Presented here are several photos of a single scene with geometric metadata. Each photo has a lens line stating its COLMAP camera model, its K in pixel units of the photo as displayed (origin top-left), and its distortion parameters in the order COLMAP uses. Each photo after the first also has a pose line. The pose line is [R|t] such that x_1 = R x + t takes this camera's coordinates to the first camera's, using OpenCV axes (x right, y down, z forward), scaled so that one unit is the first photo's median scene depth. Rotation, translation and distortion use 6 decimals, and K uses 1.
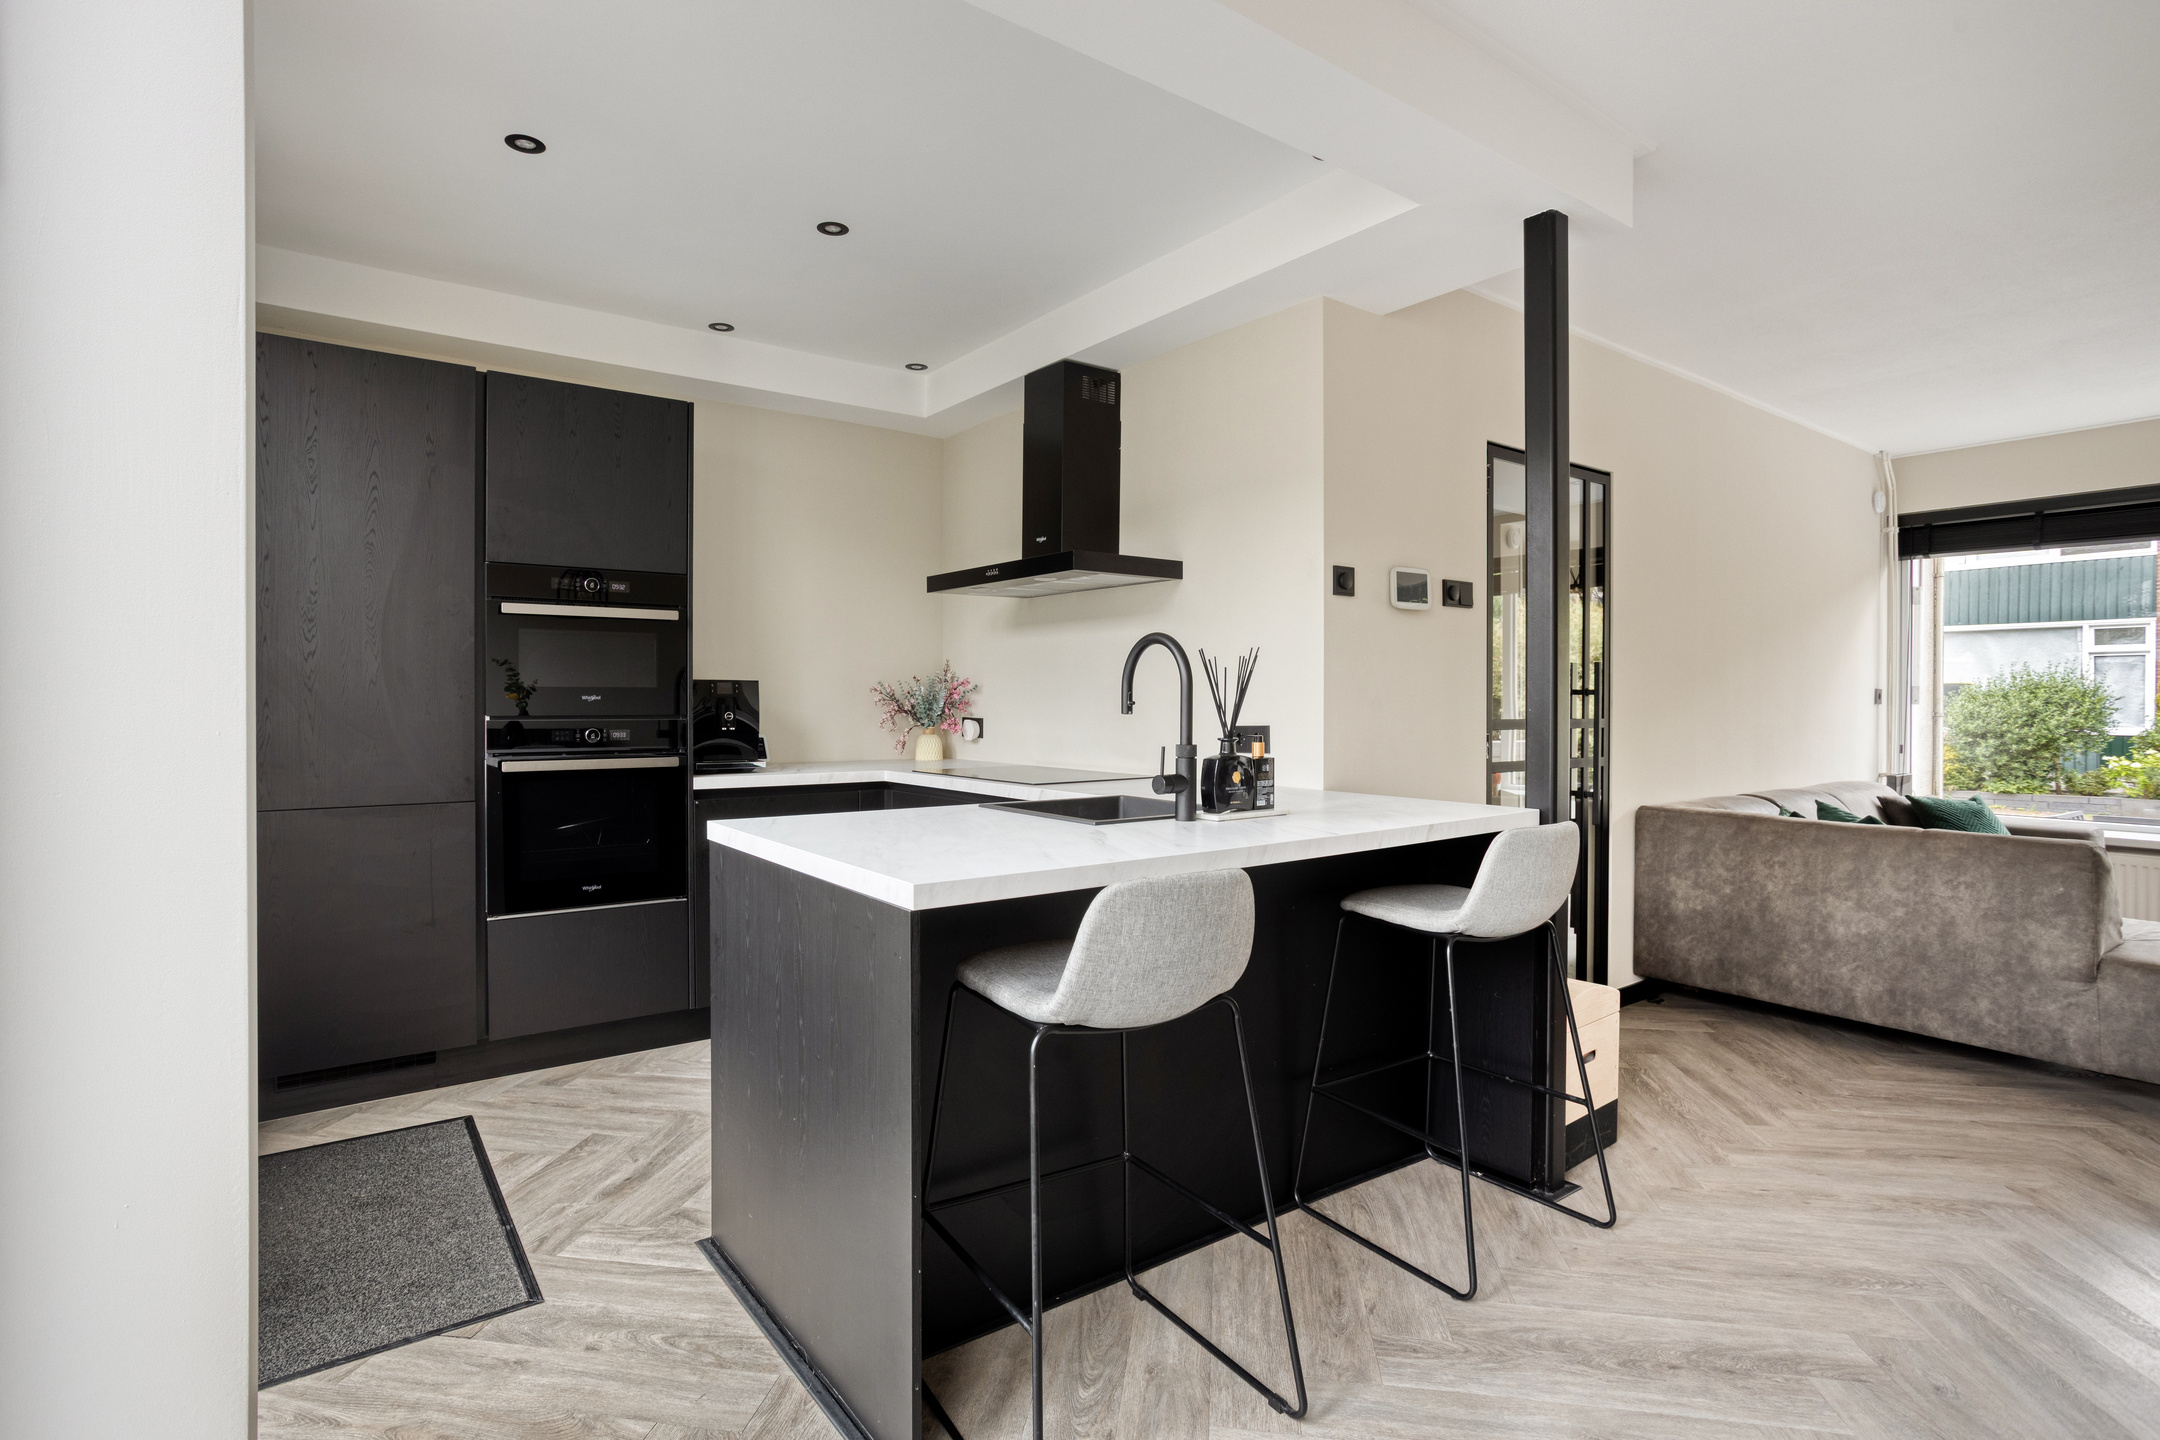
lens RADIAL K [[1053.6, 0, 1051.2], [0, 1053.6, 705.8], [0, 0, 1]] dist [-0.047922, 0.026169]
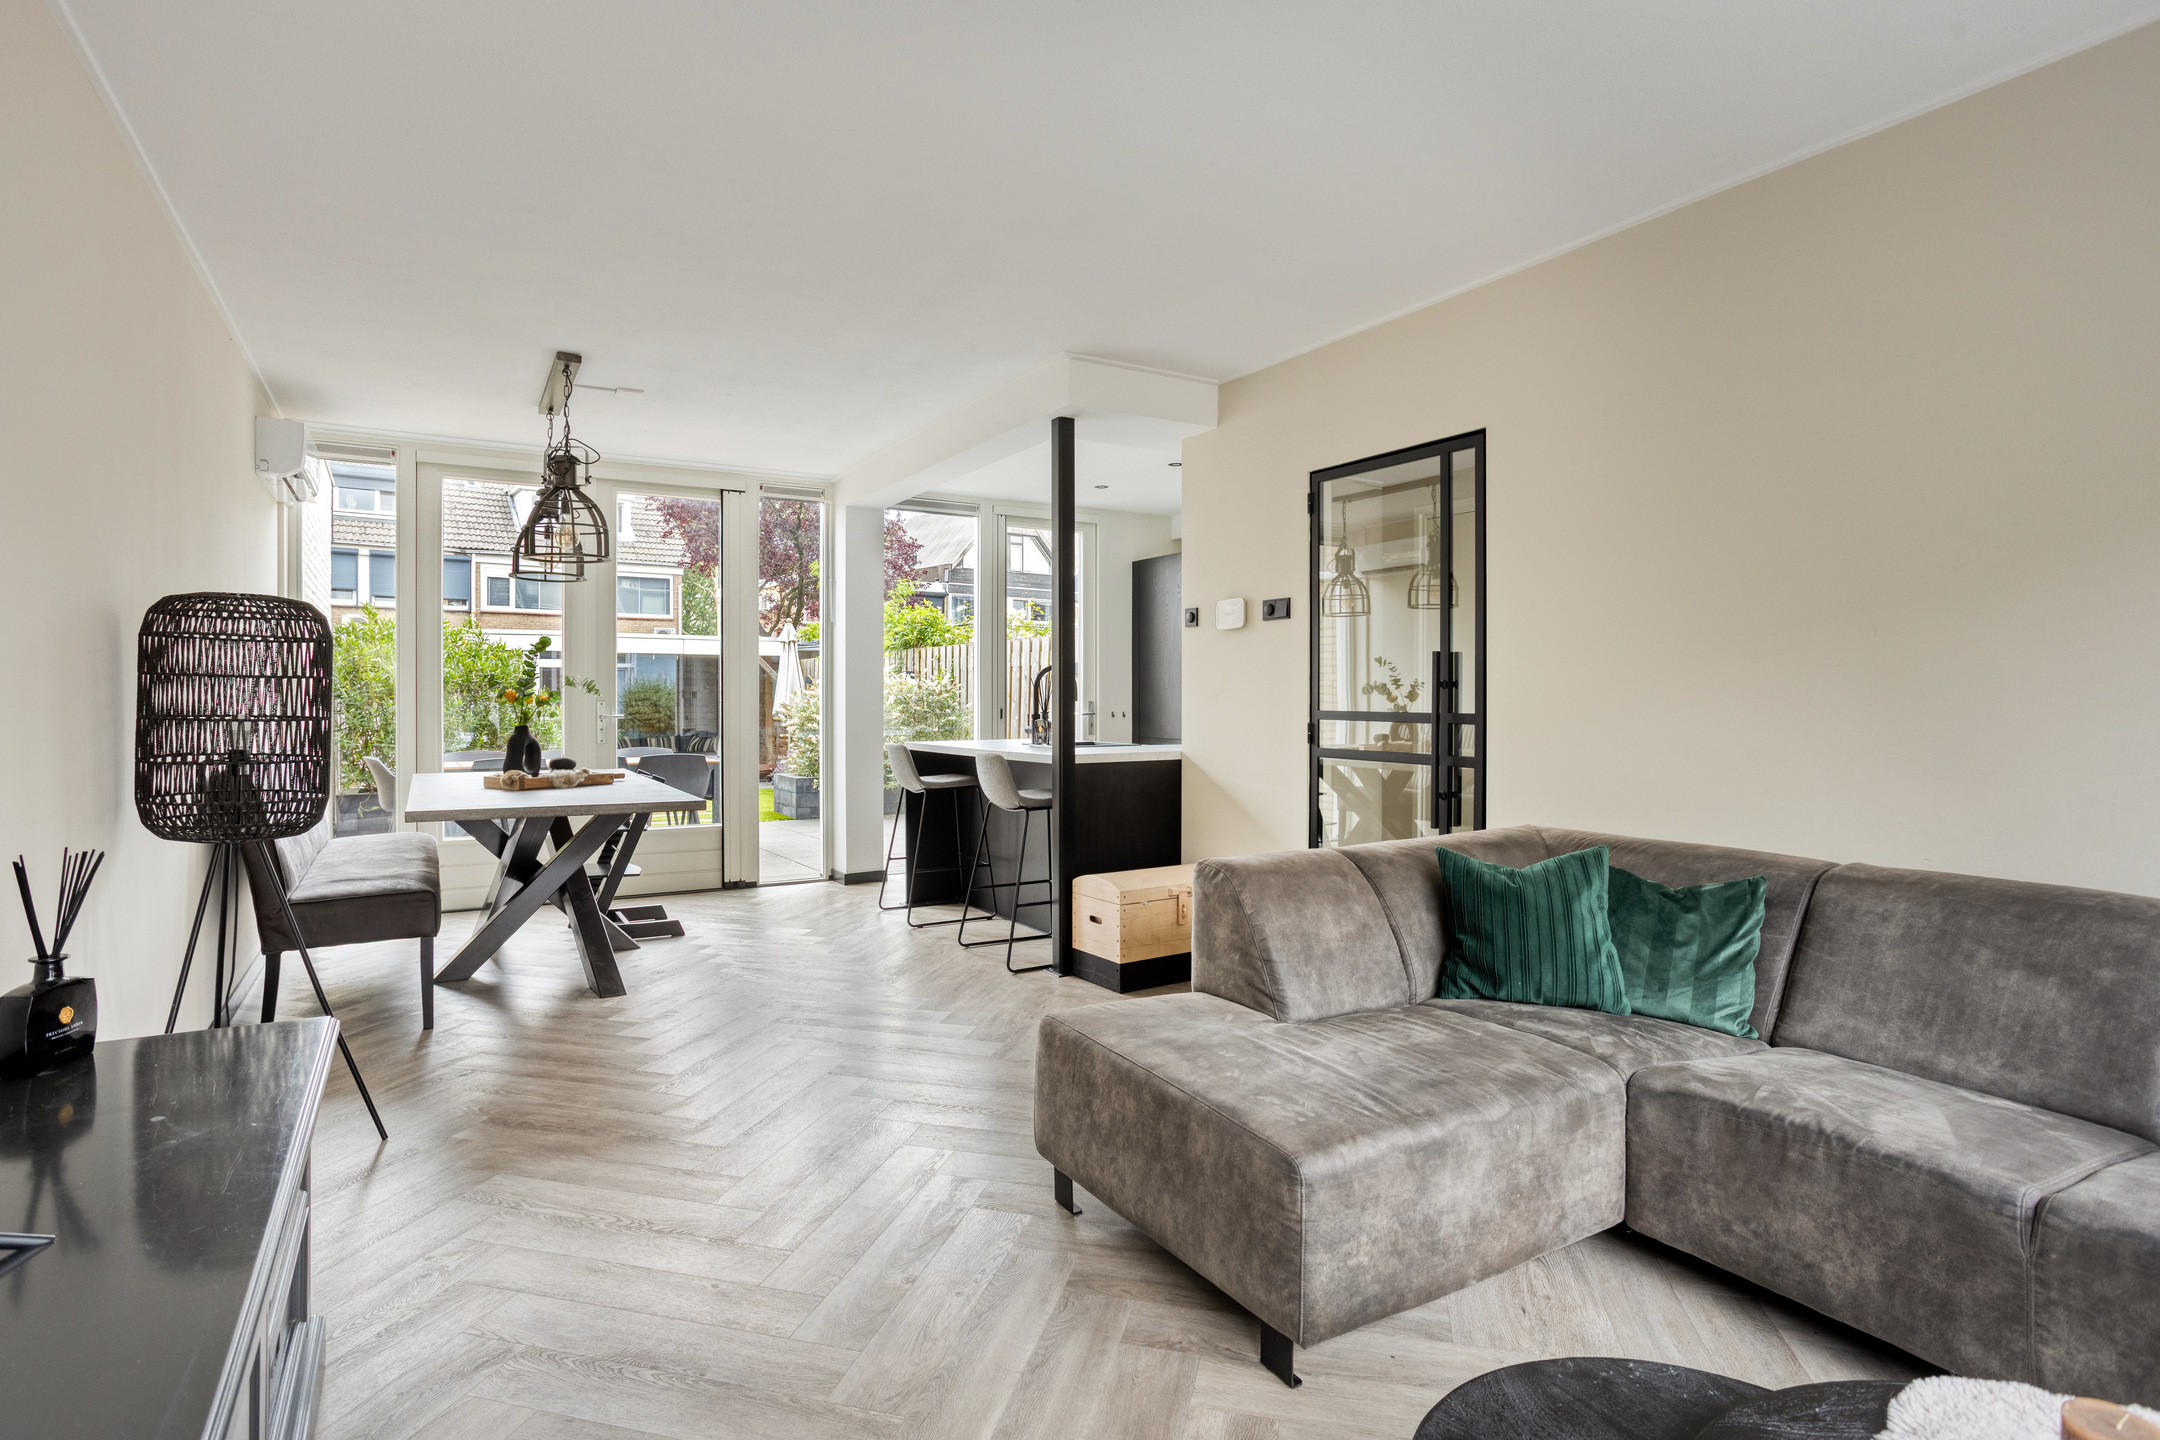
lens RADIAL K [[1106.5, 0, 1057.6], [0, 1106.5, 685.7], [0, 0, 1]] dist [-0.060342, 0.037631]
pose [[-0.096191, -0.009381, -0.995319, 1.778120], [-0.005029, 0.999947, -0.008938, -0.002007], [0.995350, 0.004145, -0.096233, 0.887713]]
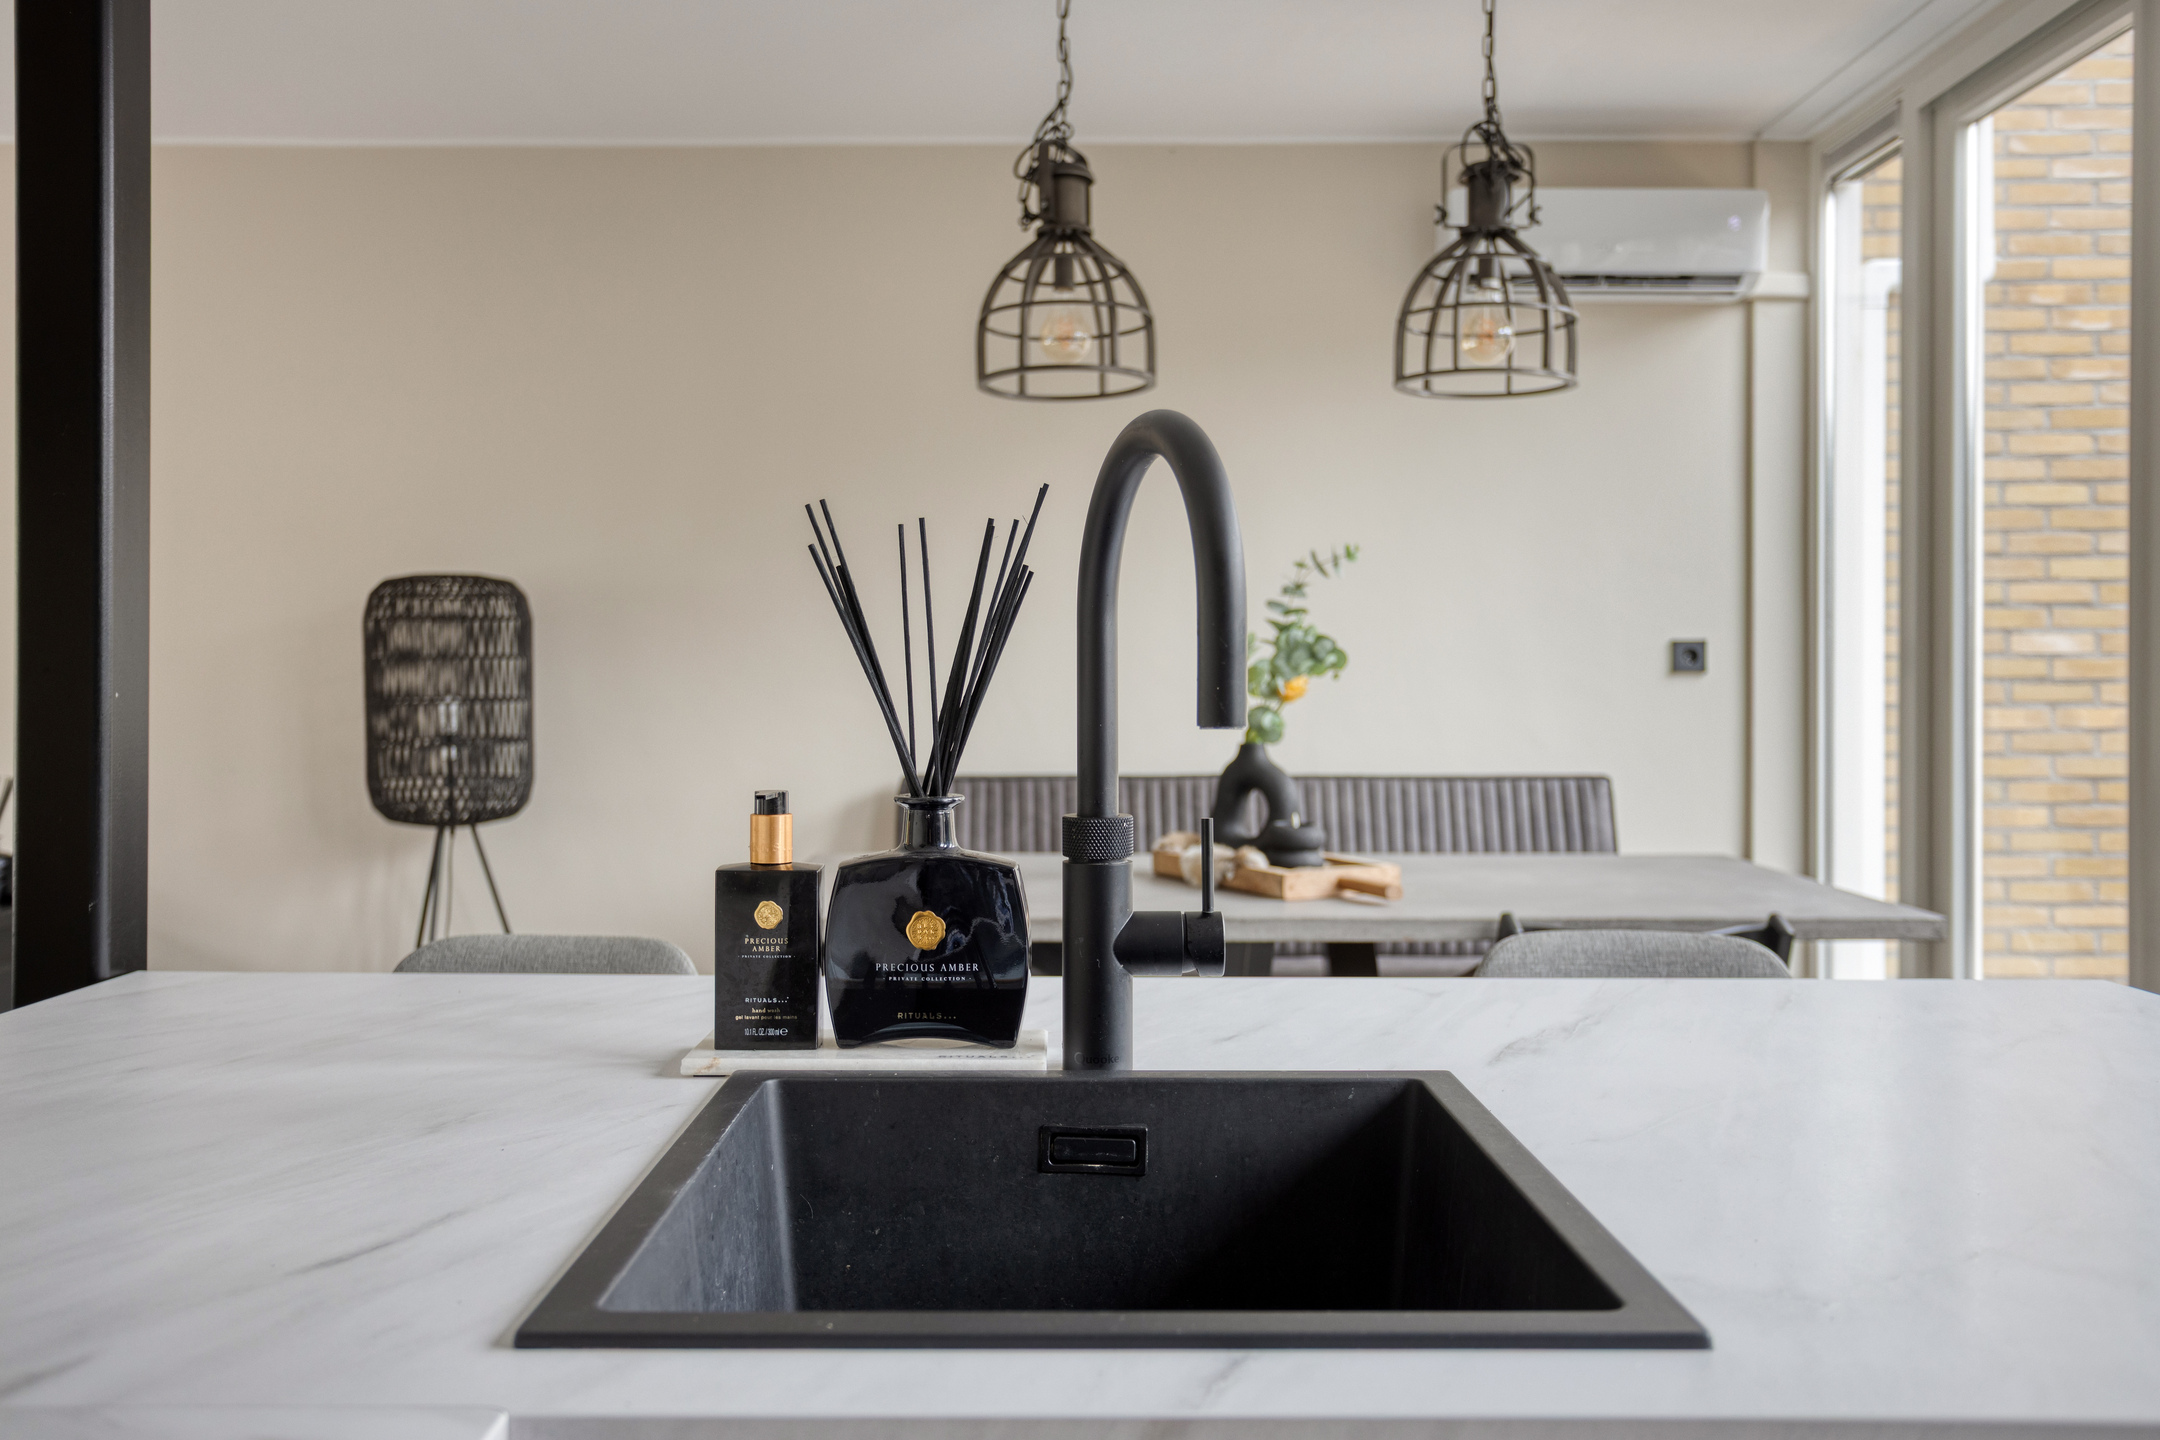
lens RADIAL K [[1774.9, 0, 1071.6], [0, 1774.9, 677.2], [0, 0, 1]] dist [0.014203, 0.010830]
pose [[-0.808645, -0.002666, 0.588292, -0.122887], [0.002884, 0.999960, 0.008495, -0.007190], [-0.588290, 0.008566, -0.808604, 0.977511]]
